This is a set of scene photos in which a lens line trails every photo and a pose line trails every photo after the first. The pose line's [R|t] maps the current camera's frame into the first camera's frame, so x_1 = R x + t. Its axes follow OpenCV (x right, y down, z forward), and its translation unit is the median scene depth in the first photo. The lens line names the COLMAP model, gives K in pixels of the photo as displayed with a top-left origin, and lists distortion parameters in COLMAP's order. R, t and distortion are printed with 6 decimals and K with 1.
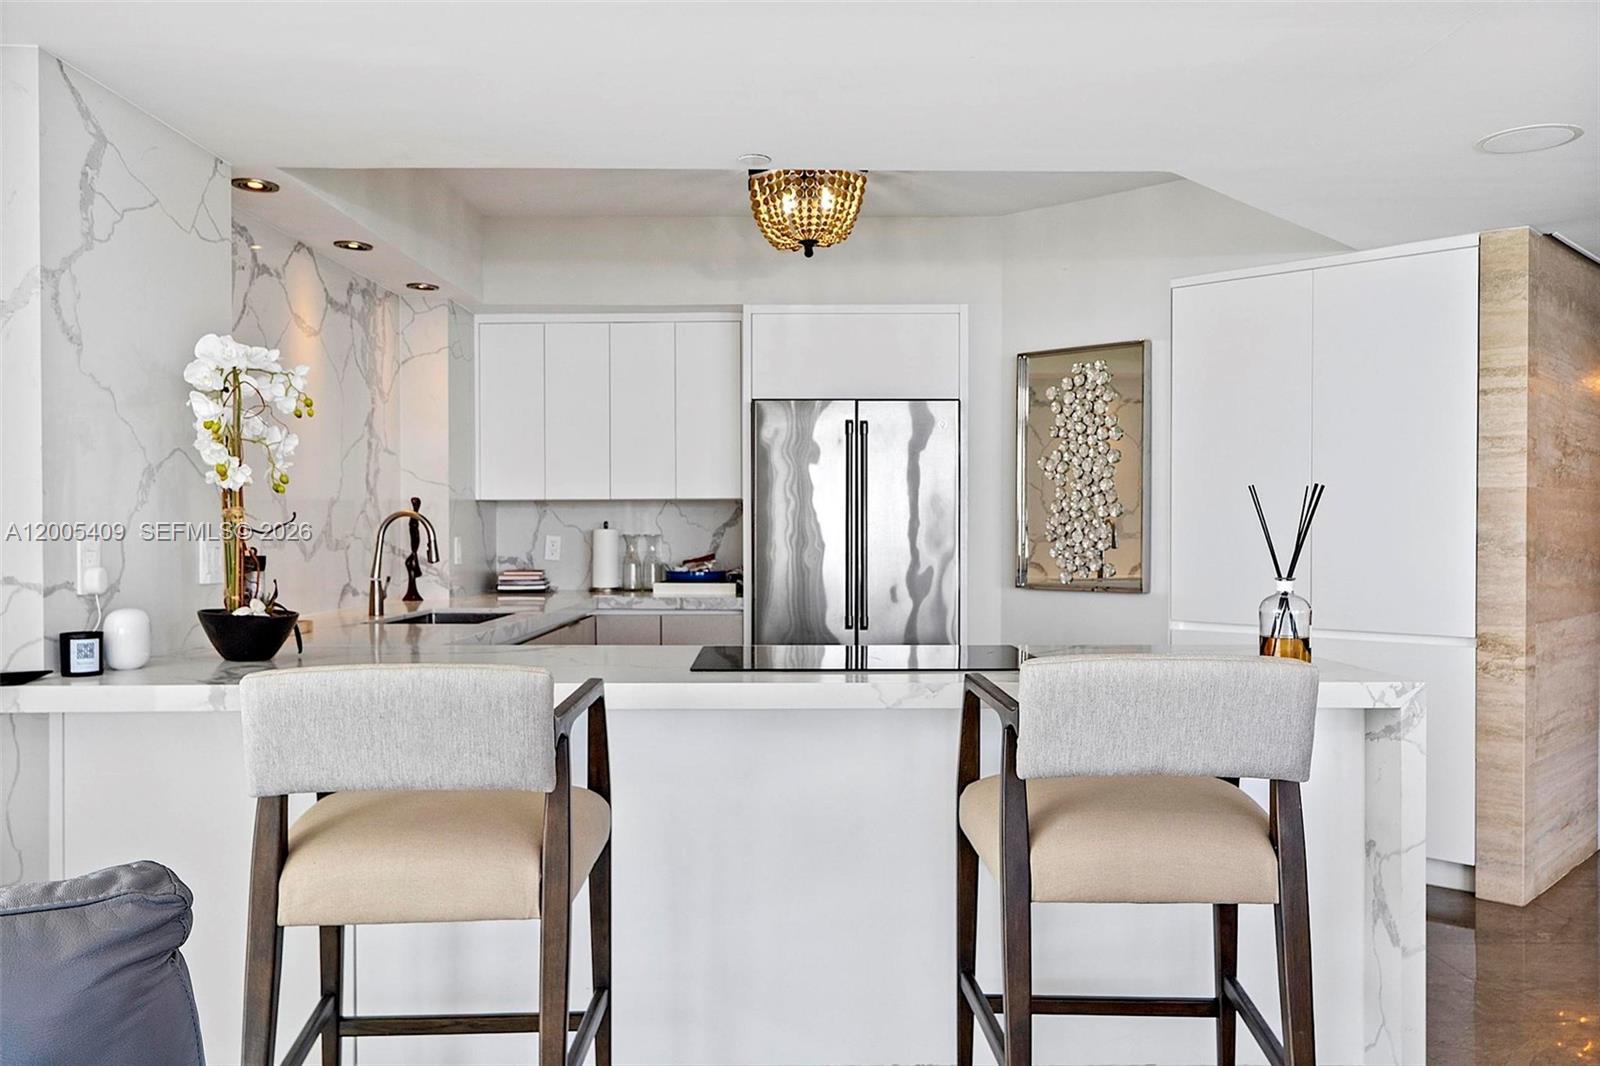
lens RADIAL K [[1236.7, 0, 800.5], [0, 1236.7, 543.5], [0, 0, 1]] dist [0.004828, -0.003216]
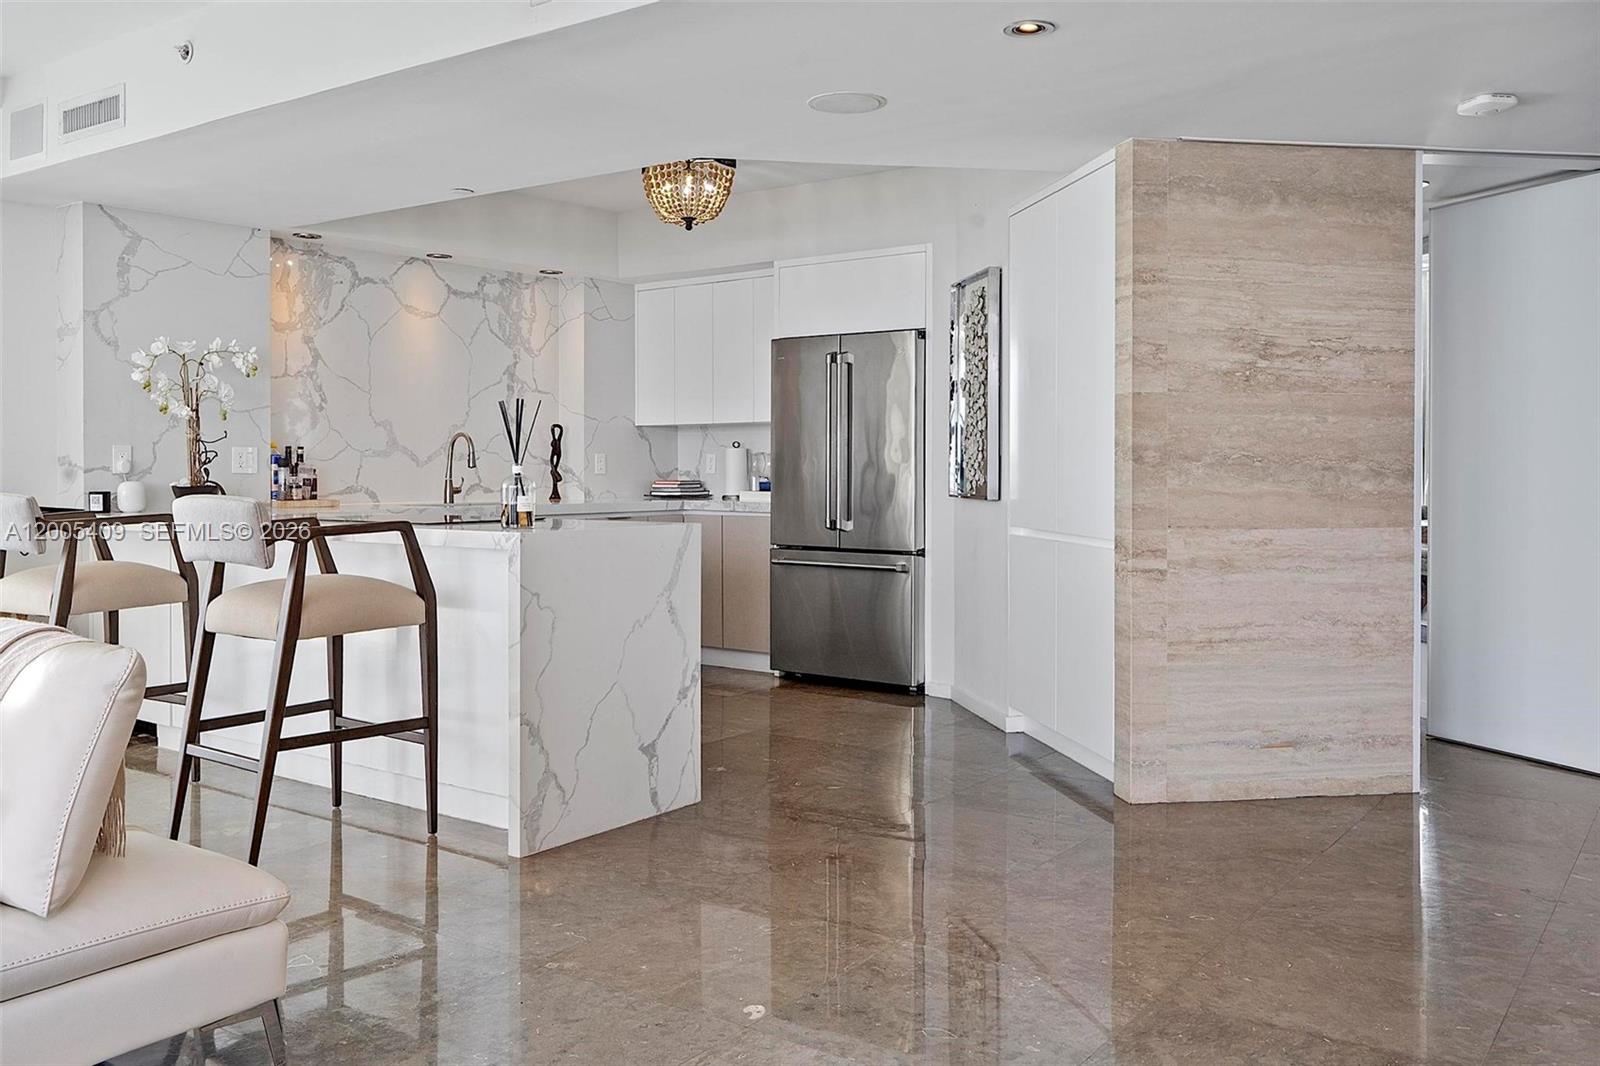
lens RADIAL K [[1311.5, 0, 818.7], [0, 1311.5, 462.8], [0, 0, 1]] dist [-0.009592, 0.007153]
pose [[0.816067, -0.000554, -0.577957, 0.806650], [-0.007158, 0.999913, -0.011065, 0.020721], [0.577913, 0.013167, 0.815992, -0.023446]]
